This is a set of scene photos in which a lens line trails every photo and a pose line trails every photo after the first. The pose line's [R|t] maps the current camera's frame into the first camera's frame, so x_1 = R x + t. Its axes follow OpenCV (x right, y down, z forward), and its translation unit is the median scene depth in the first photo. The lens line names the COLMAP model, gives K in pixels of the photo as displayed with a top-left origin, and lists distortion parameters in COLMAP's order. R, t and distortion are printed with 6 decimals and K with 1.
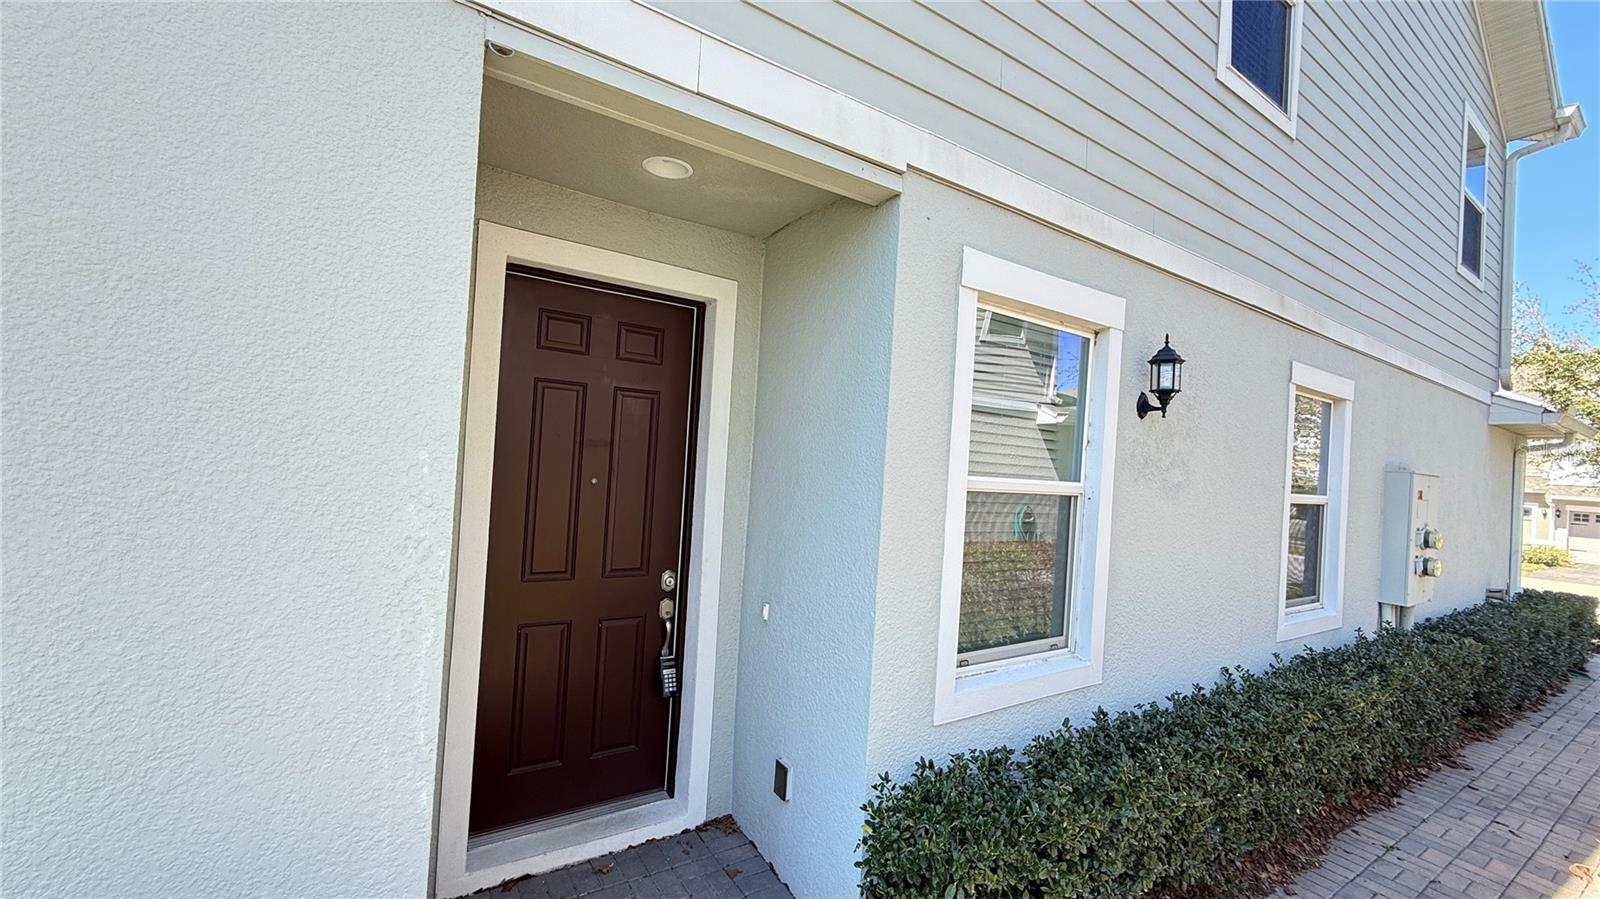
lens RADIAL K [[636.6, 0, 799.9], [0, 636.6, 445.2], [0, 0, 1]] dist [0.000427, -0.000029]
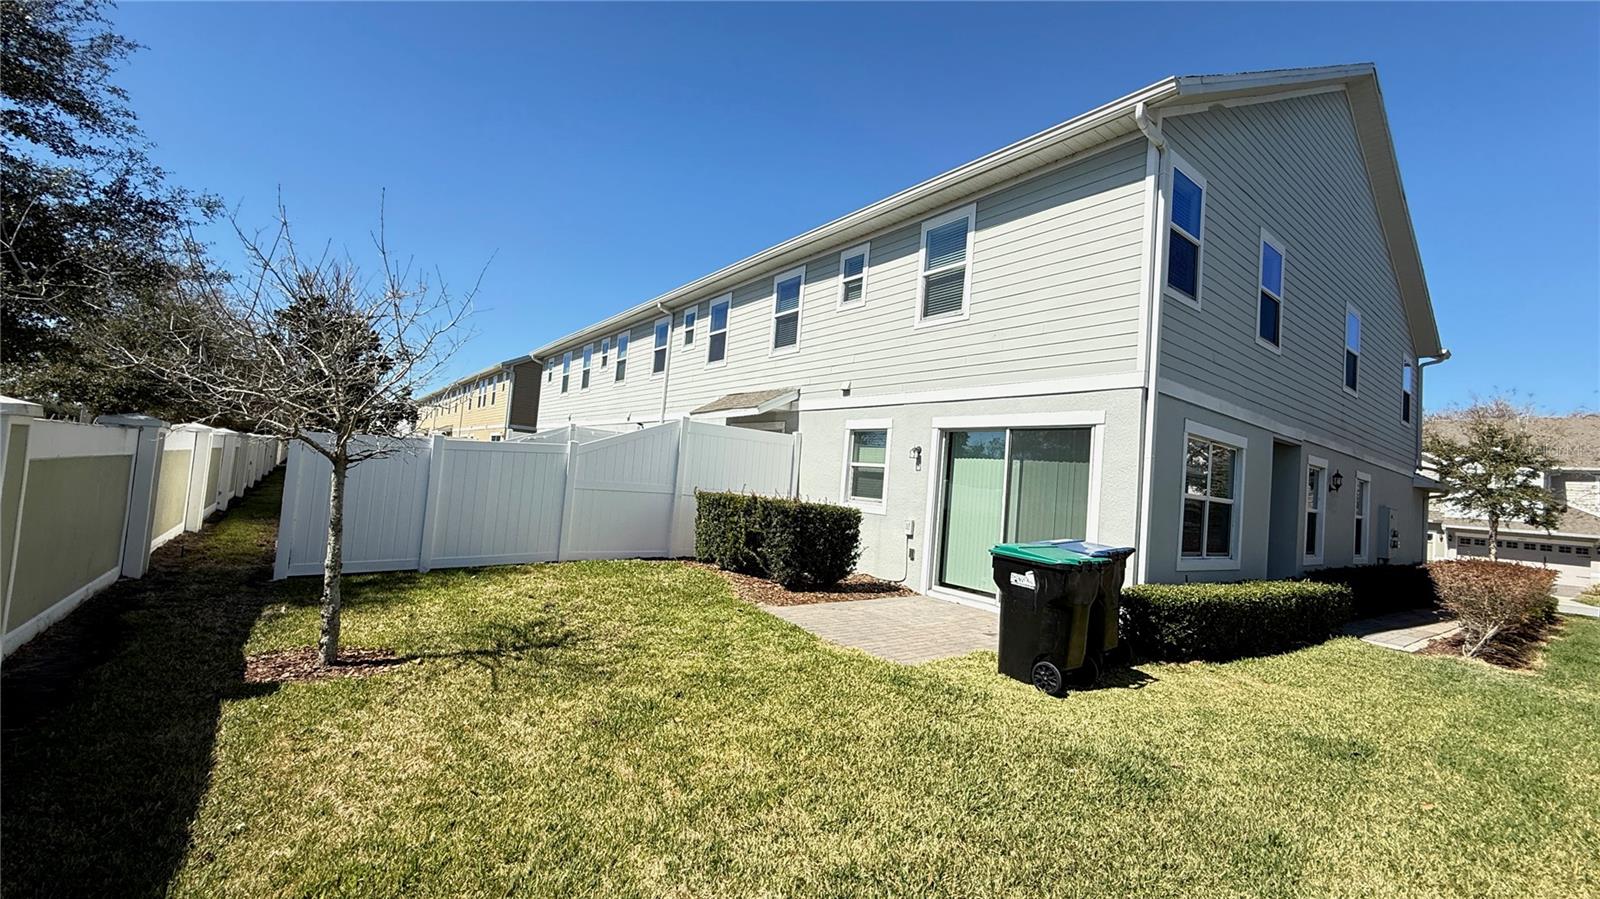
lens RADIAL K [[636.6, 0, 800.1], [0, 636.6, 454.1], [0, 0, 1]] dist [0.000427, -0.000029]
pose [[0.997233, 0.018391, 0.072031, -0.930619], [-0.016254, 0.999414, -0.030137, -0.034508], [-0.072543, 0.028883, 0.996947, -0.814903]]
